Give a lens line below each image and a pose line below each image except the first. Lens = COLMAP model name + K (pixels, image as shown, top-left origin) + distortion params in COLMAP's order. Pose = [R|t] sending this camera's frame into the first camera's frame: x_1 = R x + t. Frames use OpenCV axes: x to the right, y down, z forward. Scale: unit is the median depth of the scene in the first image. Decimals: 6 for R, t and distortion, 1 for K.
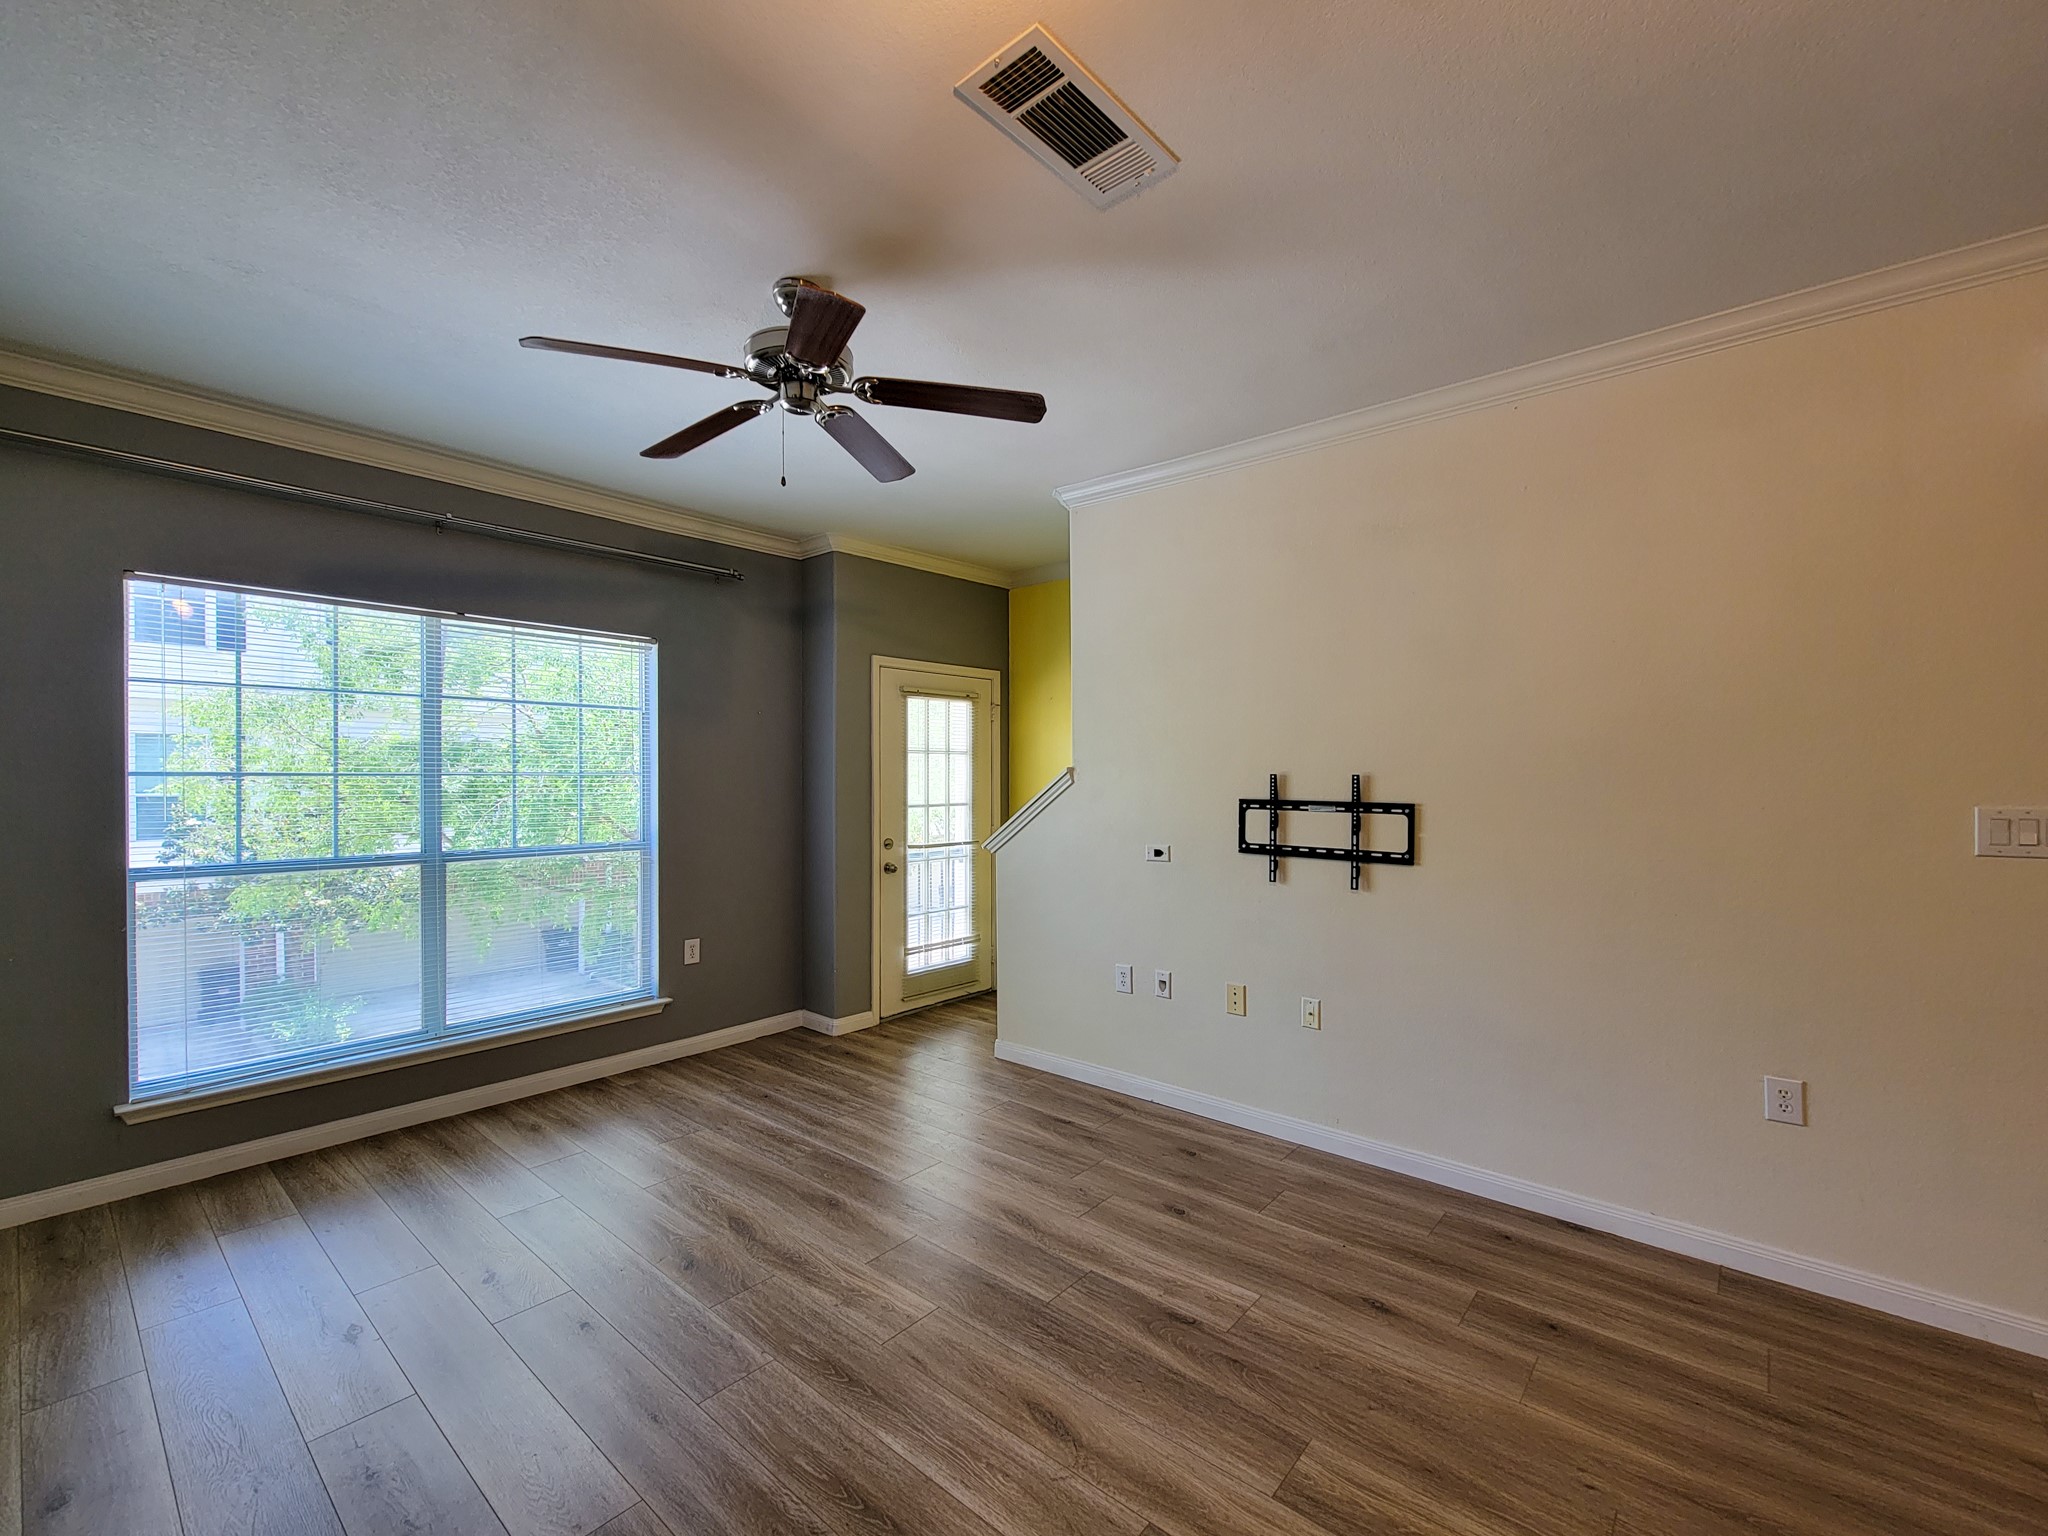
lens RADIAL K [[840.2, 0, 1050.7], [0, 840.2, 766.2], [0, 0, 1]] dist [0.004093, -0.003157]
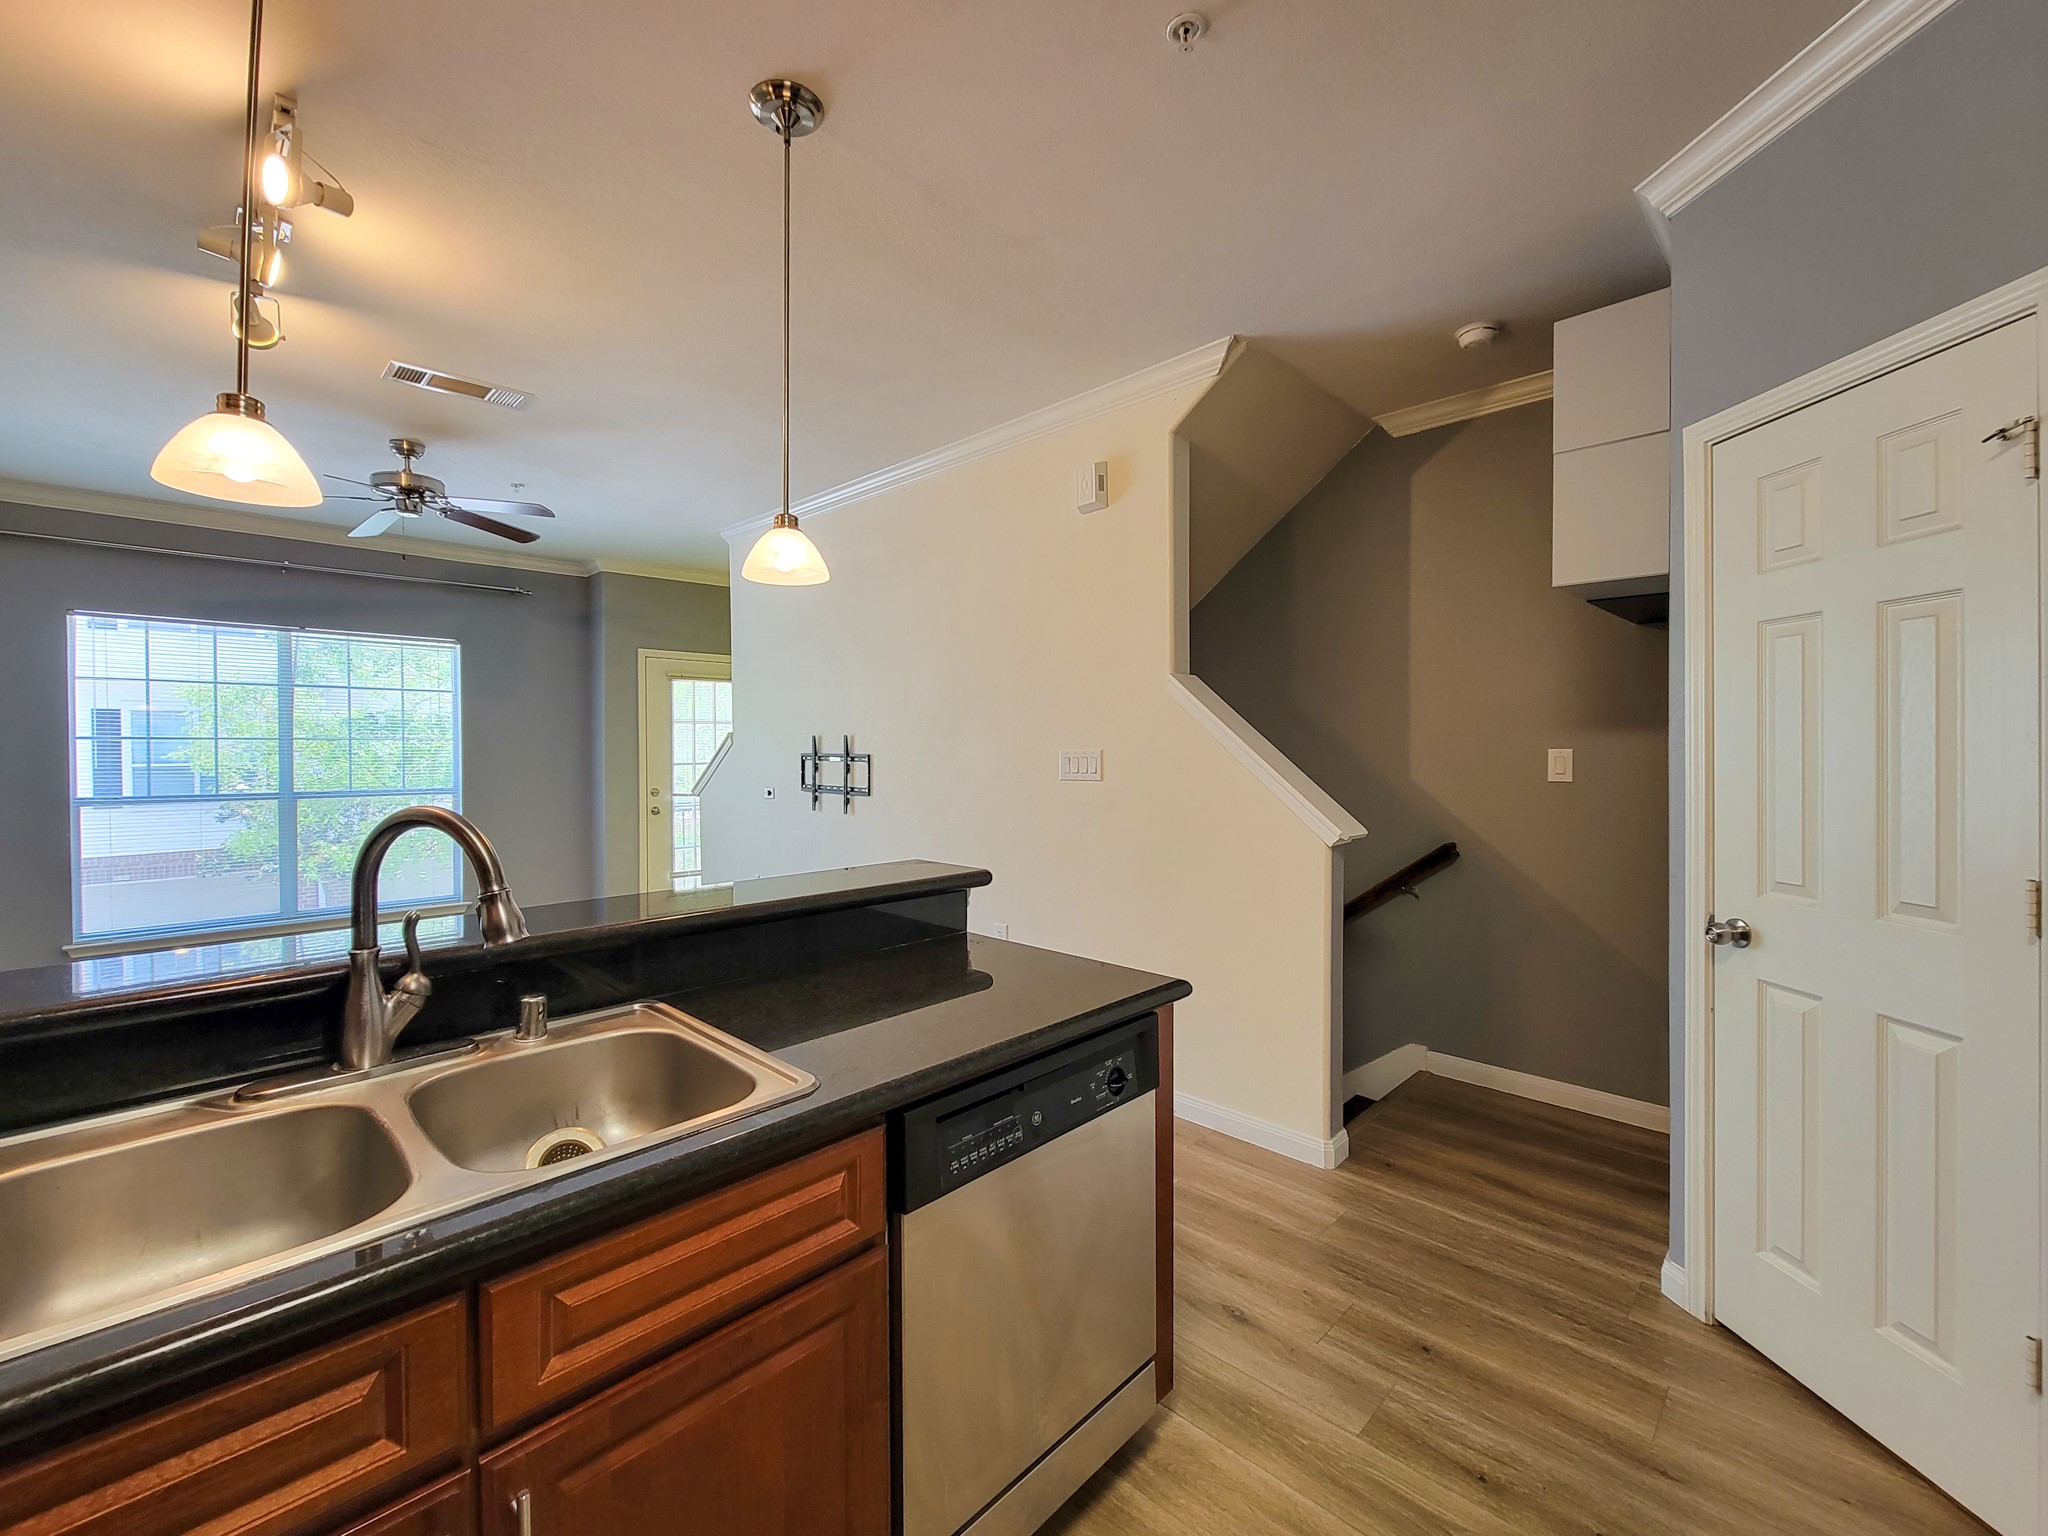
lens RADIAL K [[840.2, 0, 1028.9], [0, 840.2, 755.0], [0, 0, 1]] dist [0.004093, -0.003157]
pose [[0.996330, 0.001658, -0.085584, 0.761857], [-0.000151, 0.999845, 0.017605, 0.017434], [0.085599, -0.017528, 0.996175, -0.407033]]
